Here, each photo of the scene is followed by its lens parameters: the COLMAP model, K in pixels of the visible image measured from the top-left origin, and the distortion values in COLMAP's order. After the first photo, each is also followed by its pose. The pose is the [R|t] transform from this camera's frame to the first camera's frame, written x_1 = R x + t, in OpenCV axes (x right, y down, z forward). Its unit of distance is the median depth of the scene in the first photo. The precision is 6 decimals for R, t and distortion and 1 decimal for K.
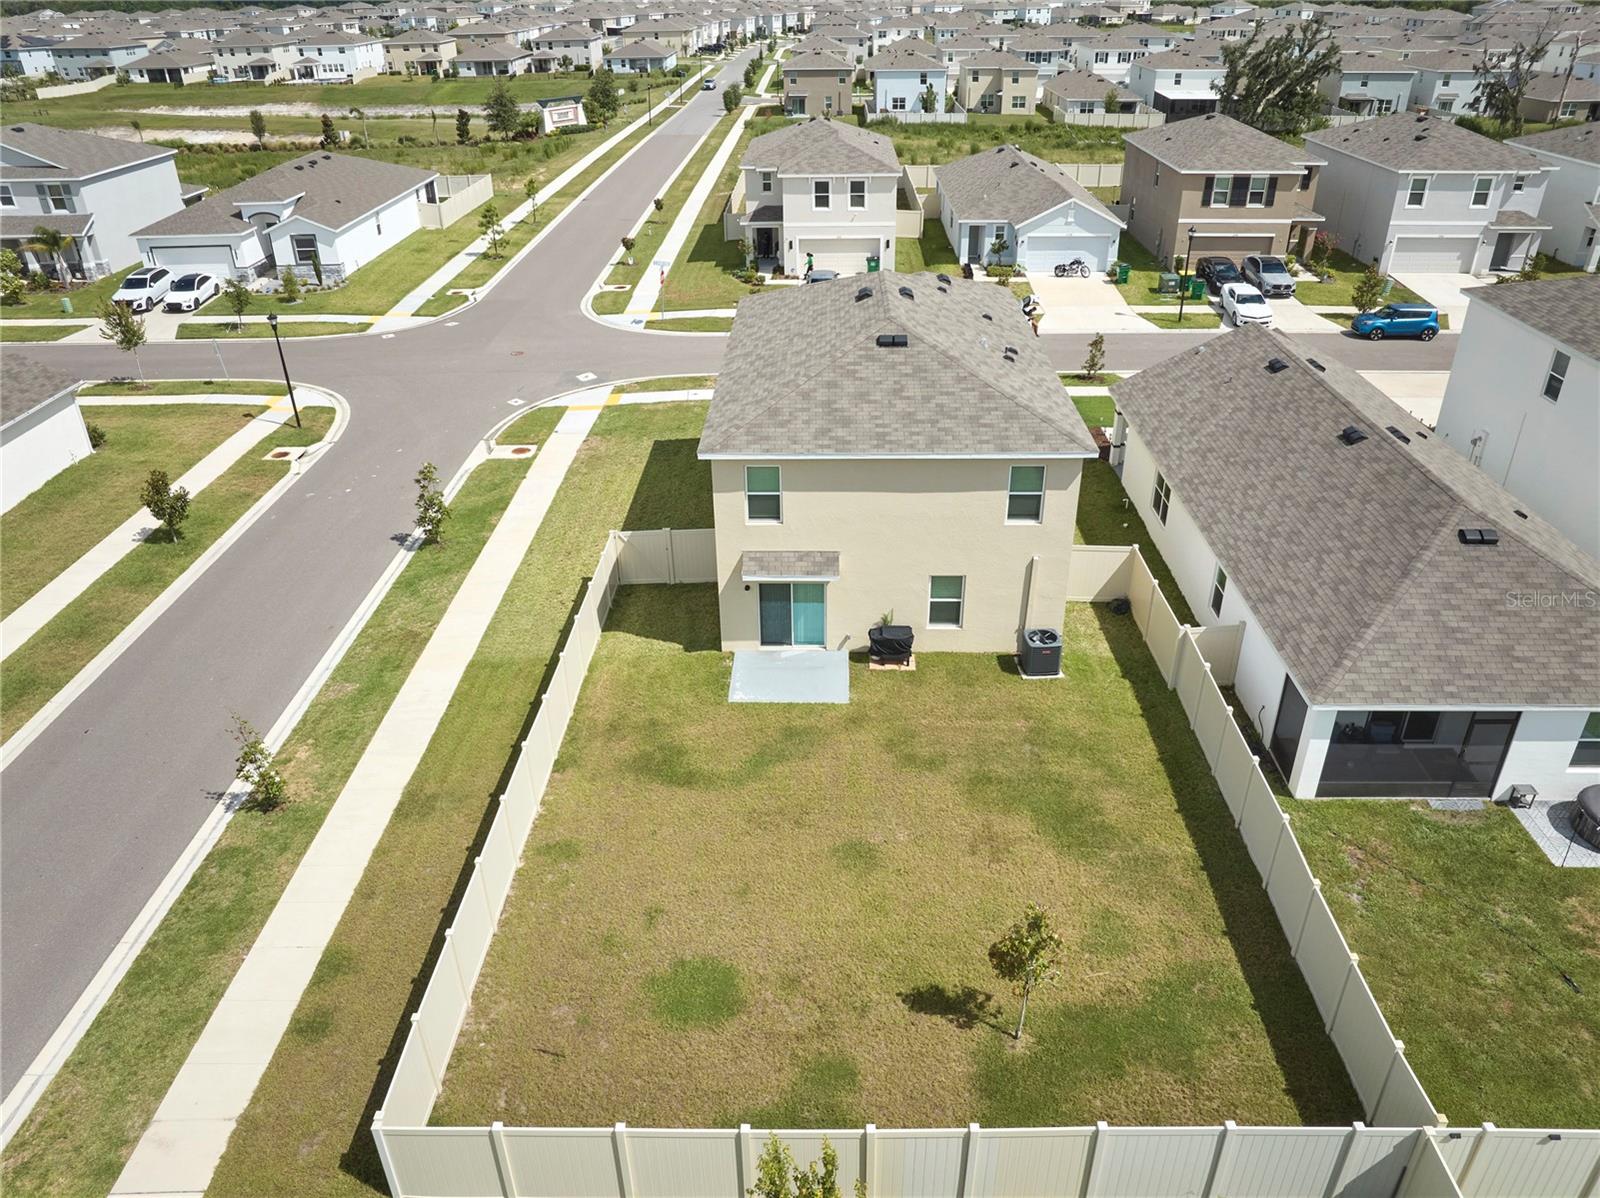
lens RADIAL K [[1118.8, 0, 806.6], [0, 1118.8, 597.4], [0, 0, 1]] dist [-0.061350, 0.034398]
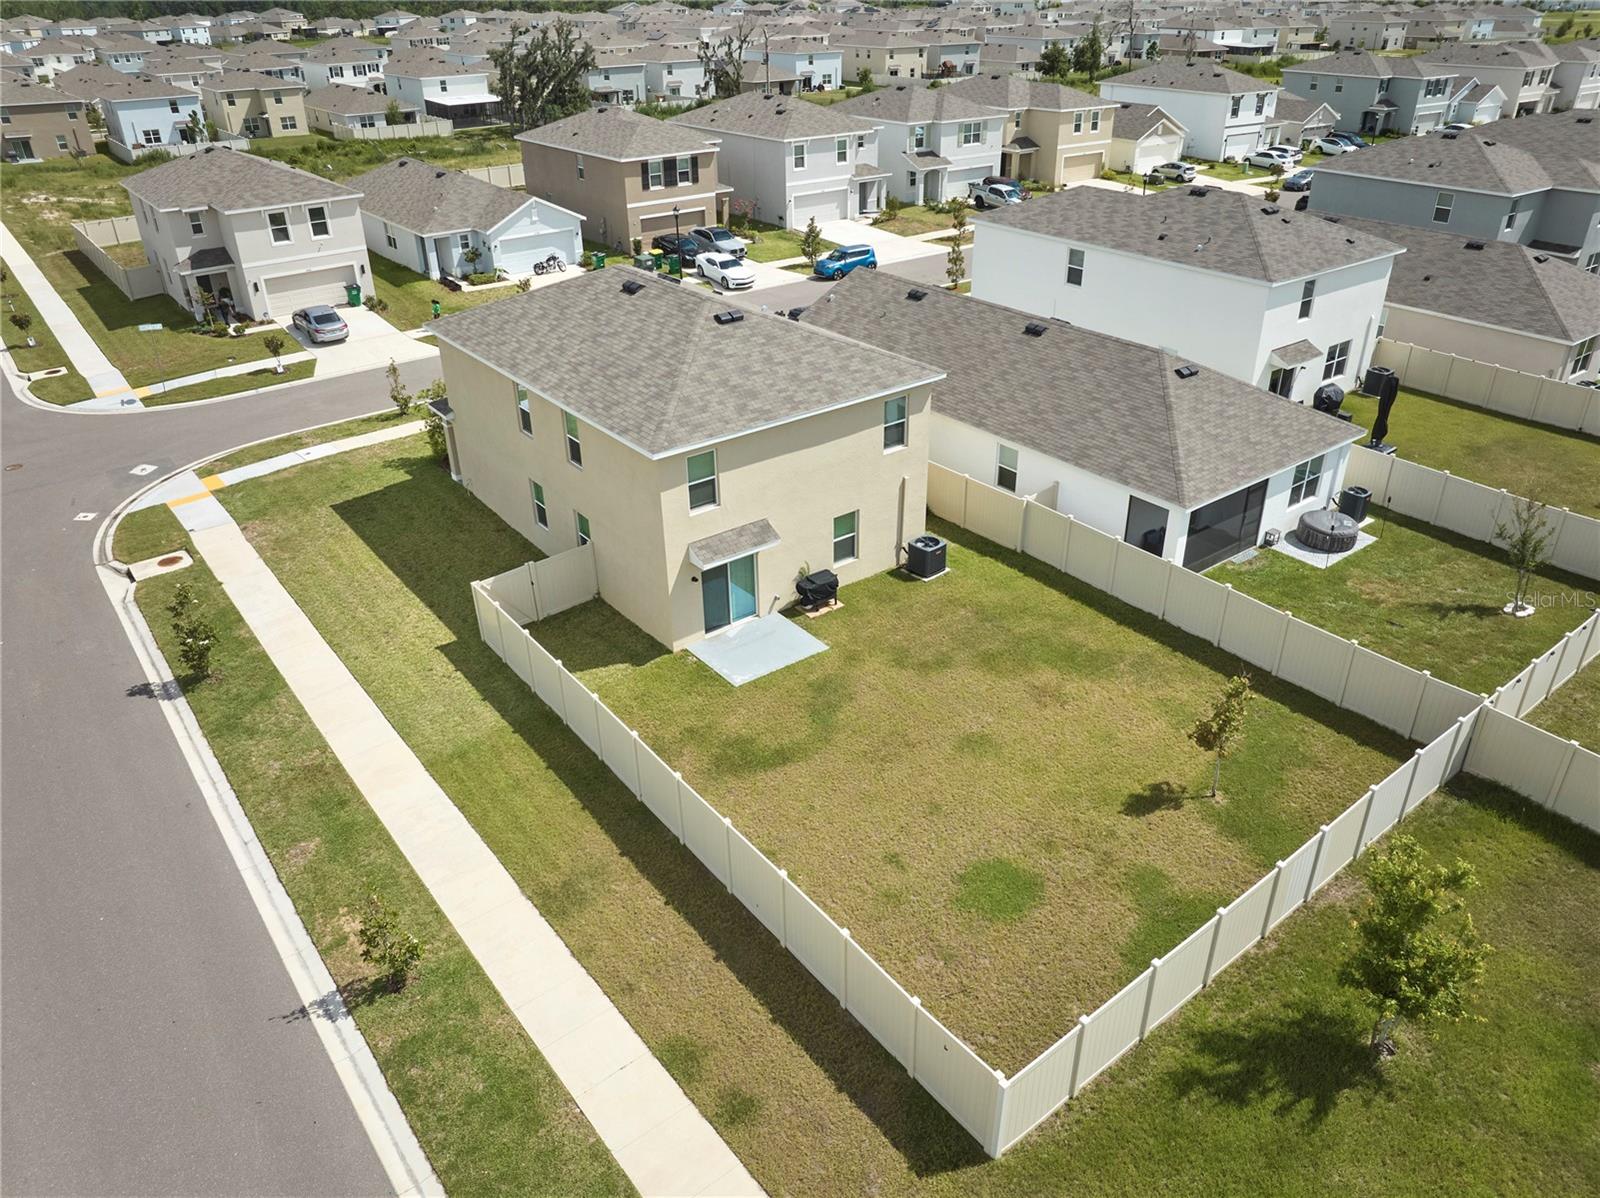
lens RADIAL K [[1111.3, 0, 800.0], [0, 1111.3, 599.0], [0, 0, 1]] dist [-0.037944, 0.000682]
pose [[0.780770, -0.306124, 0.544689, -0.310202], [0.309673, 0.946744, 0.088193, -0.029563], [-0.542679, 0.099817, 0.833988, 0.068603]]
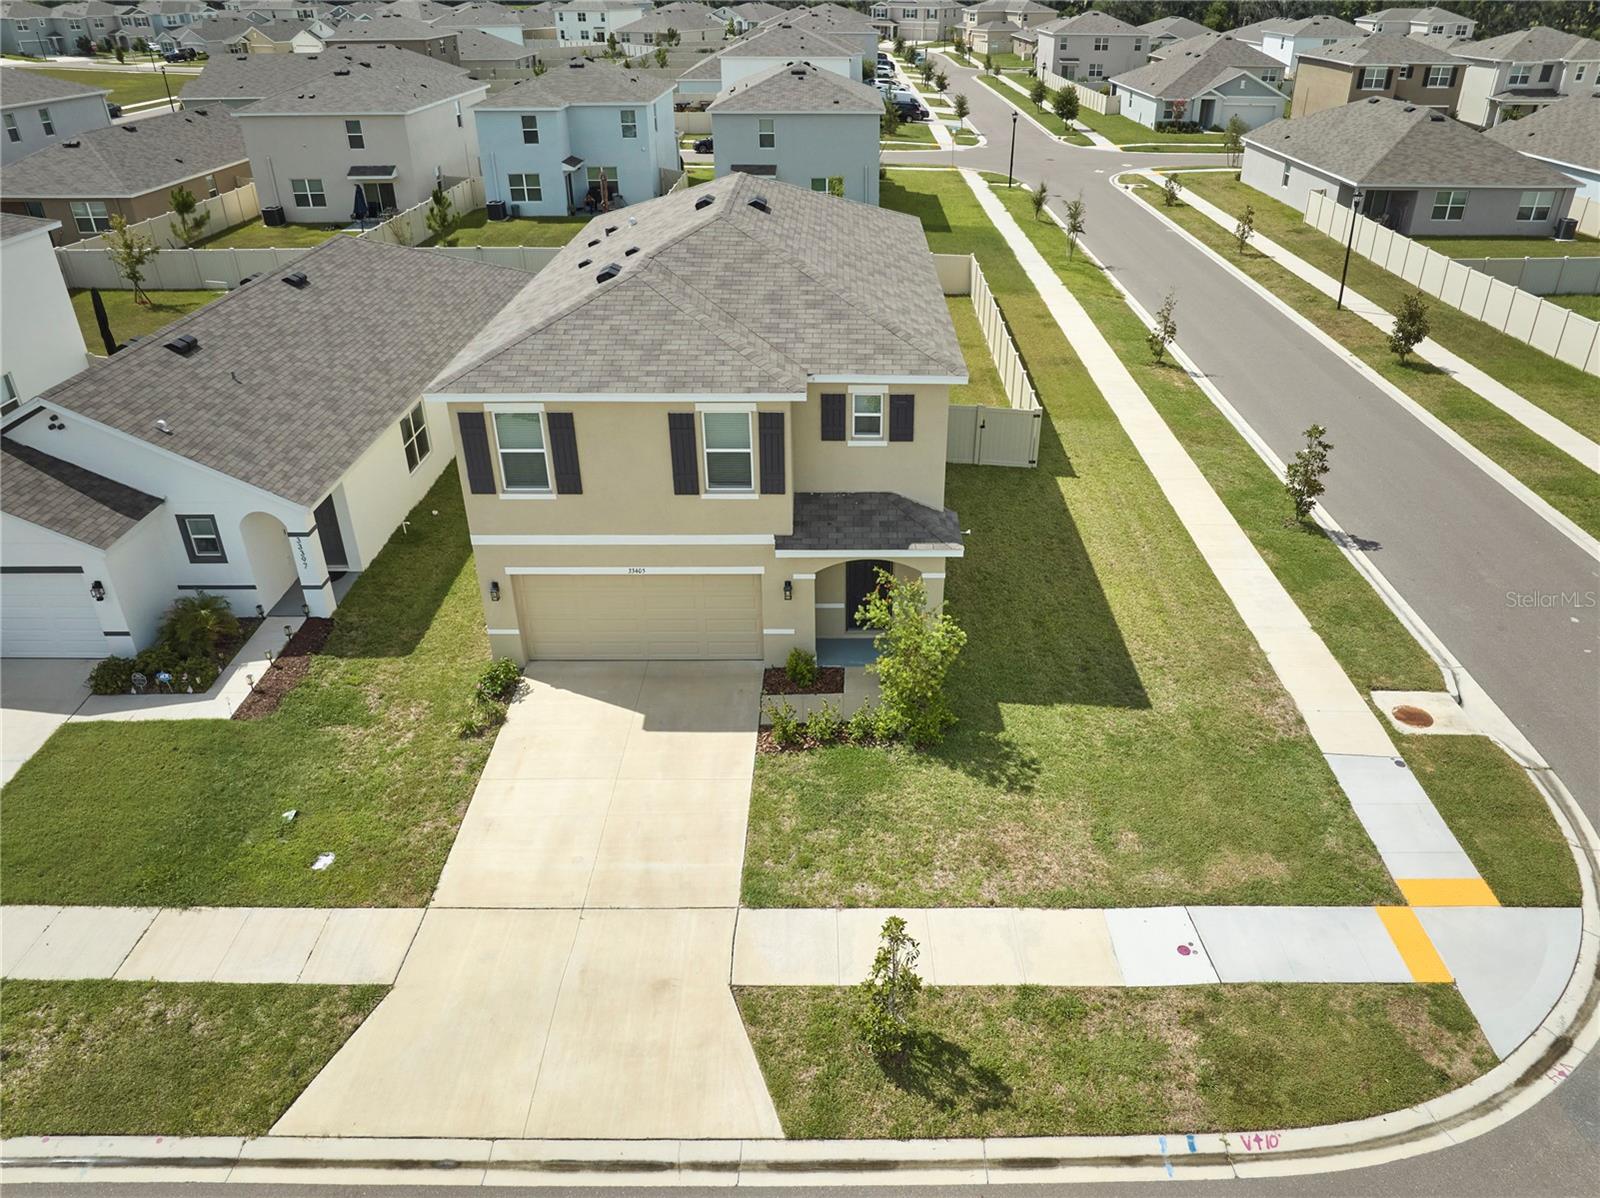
lens RADIAL K [[1133.2, 0, 841.8], [0, 1133.2, 595.1], [0, 0, 1]] dist [-0.056225, 0.029600]
pose [[-0.999755, 0.016869, -0.014312, 0.006810], [-0.003407, 0.521822, 0.853048, -0.533617], [0.021858, 0.852888, -0.521636, 1.094858]]
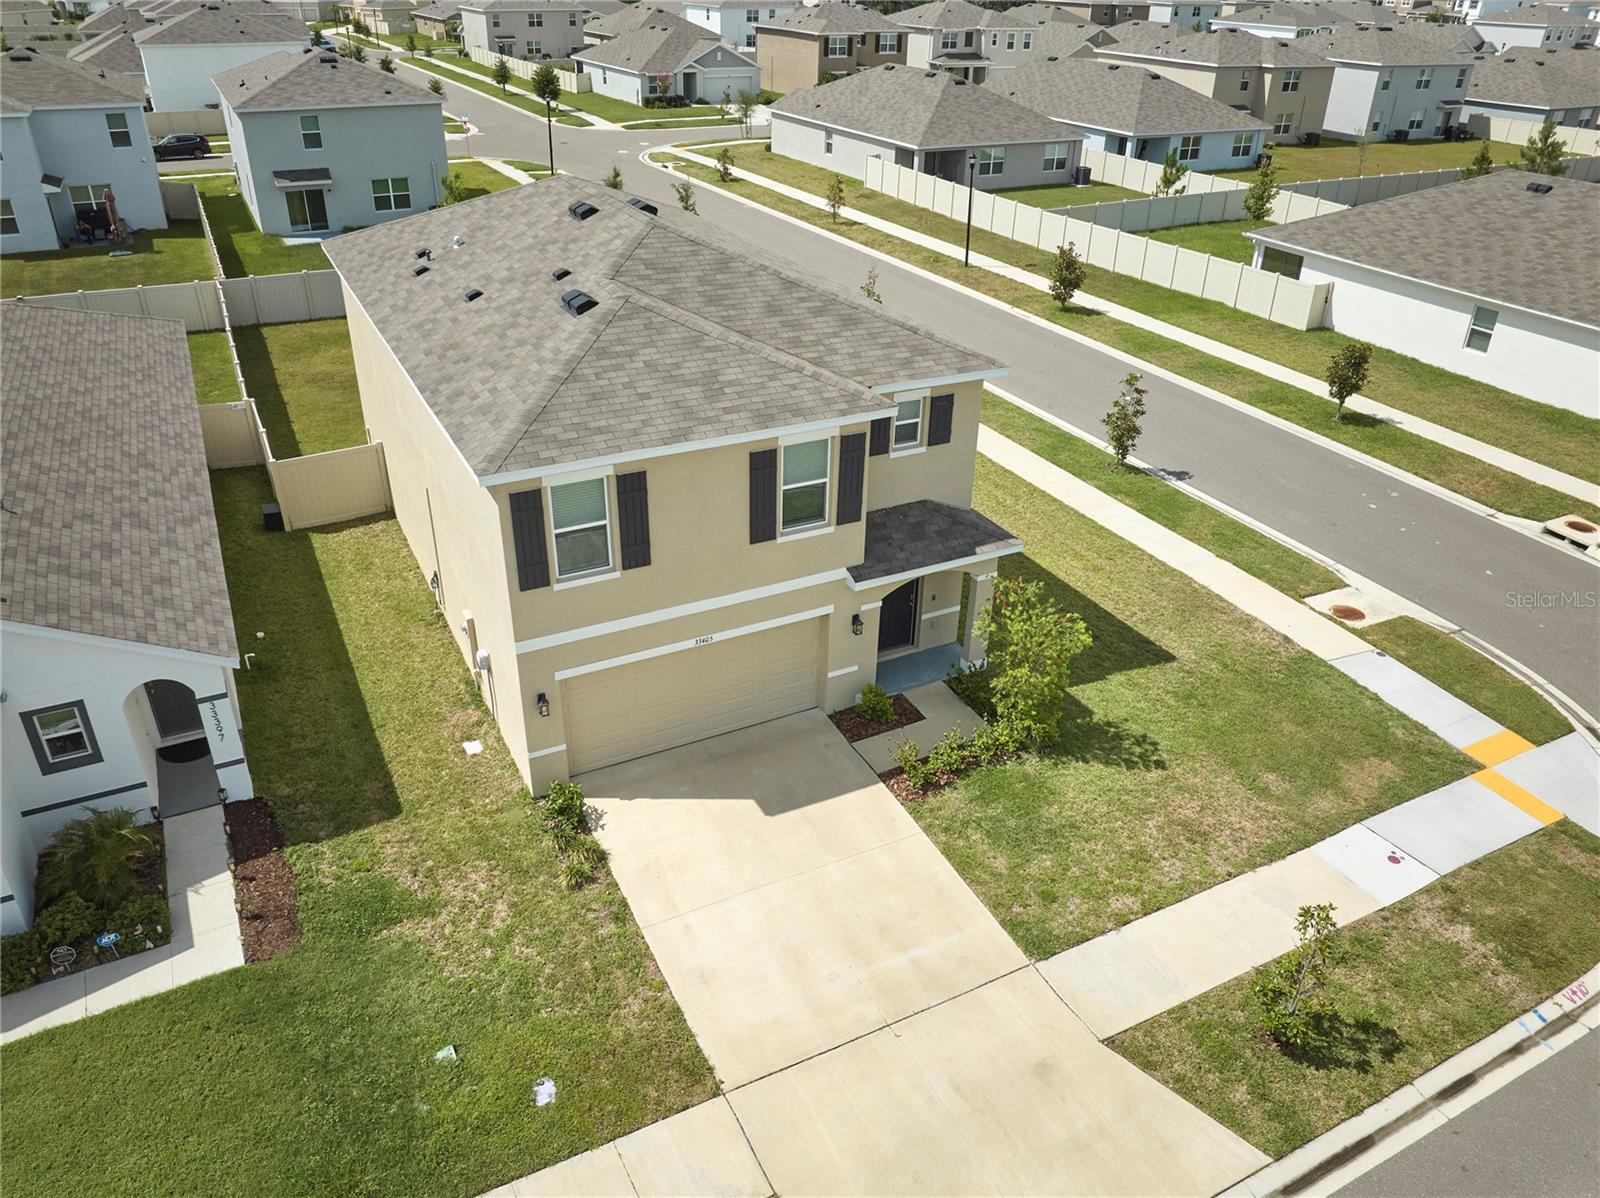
lens RADIAL K [[1179.4, 0, 794.8], [0, 1179.4, 594.5], [0, 0, 1]] dist [-0.055481, 0.030292]
pose [[-0.880630, 0.223926, -0.417551, 0.215801], [-0.240730, 0.547588, 0.801372, -0.494344], [0.408094, 0.806228, -0.428316, 1.023906]]
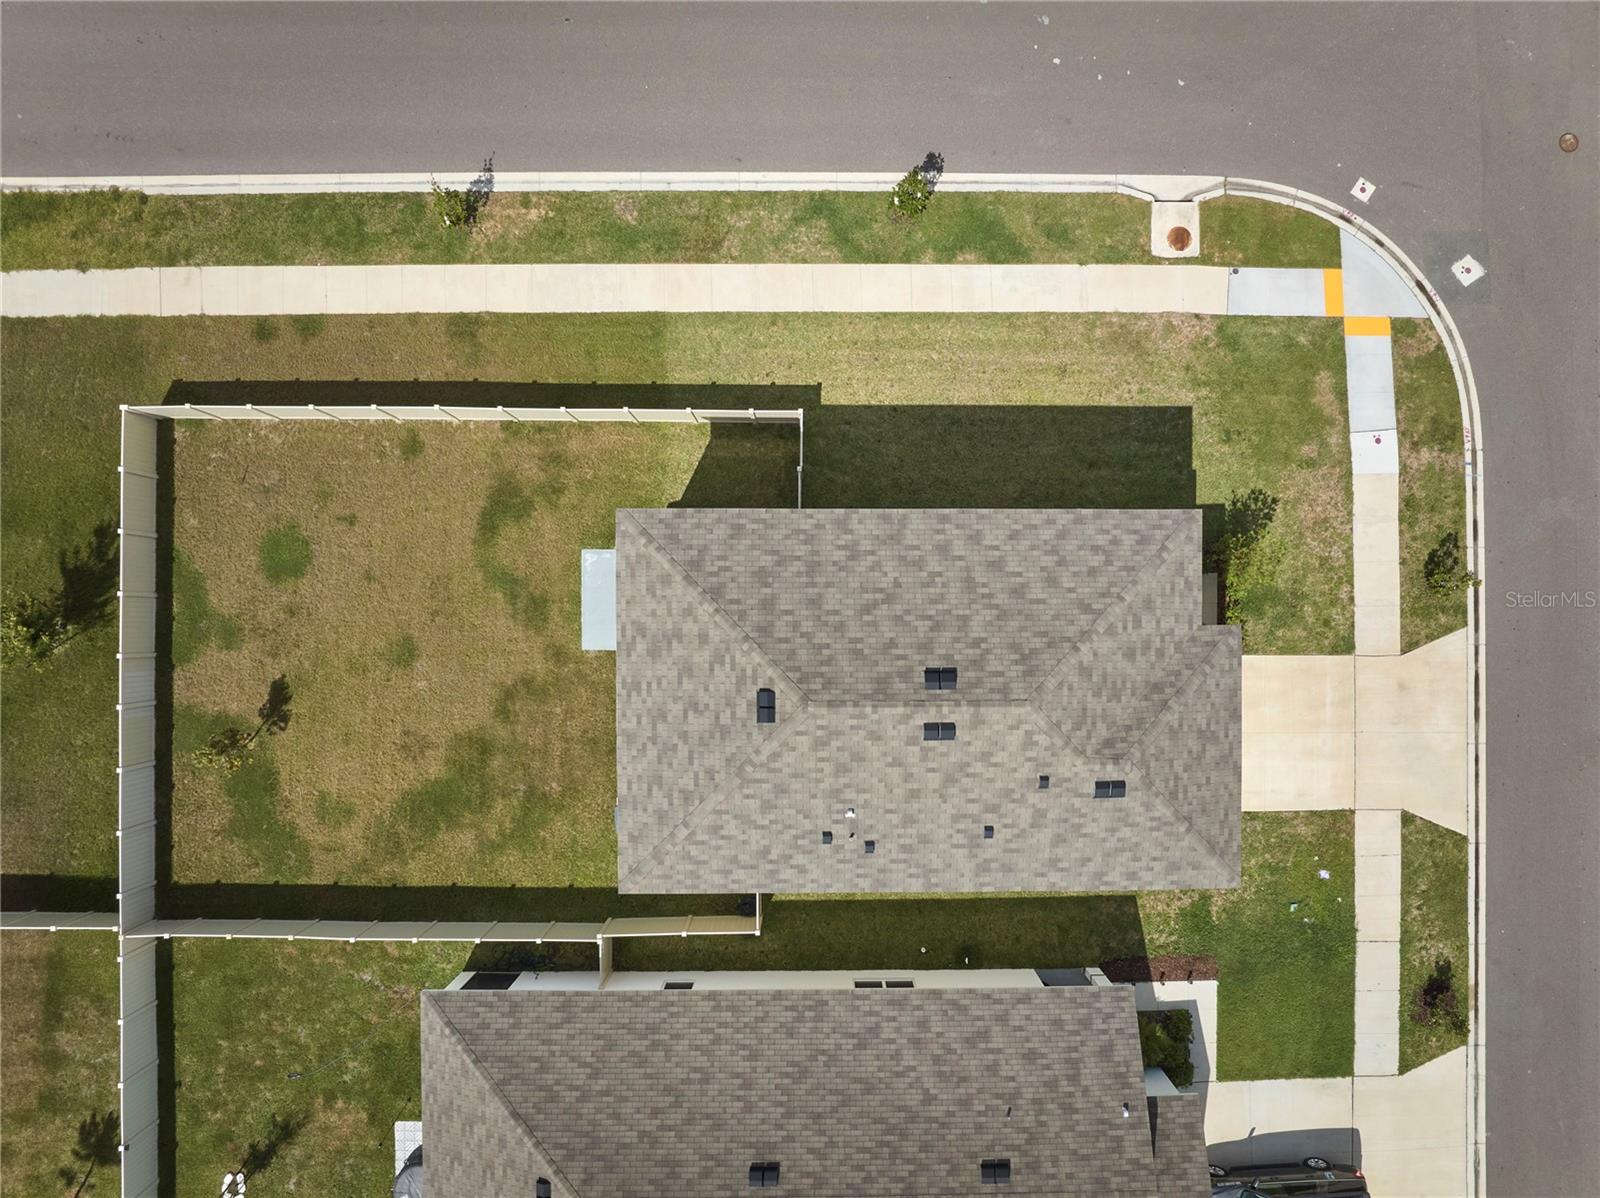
lens RADIAL K [[1157.2, 0, 856.0], [0, 1157.2, 626.1], [0, 0, 1]] dist [-0.041343, 0.006398]
pose [[0.020669, 0.999645, 0.016810, -0.001365], [-0.521236, -0.003574, 0.853405, -0.637640], [0.853162, -0.026401, 0.520977, 0.339906]]
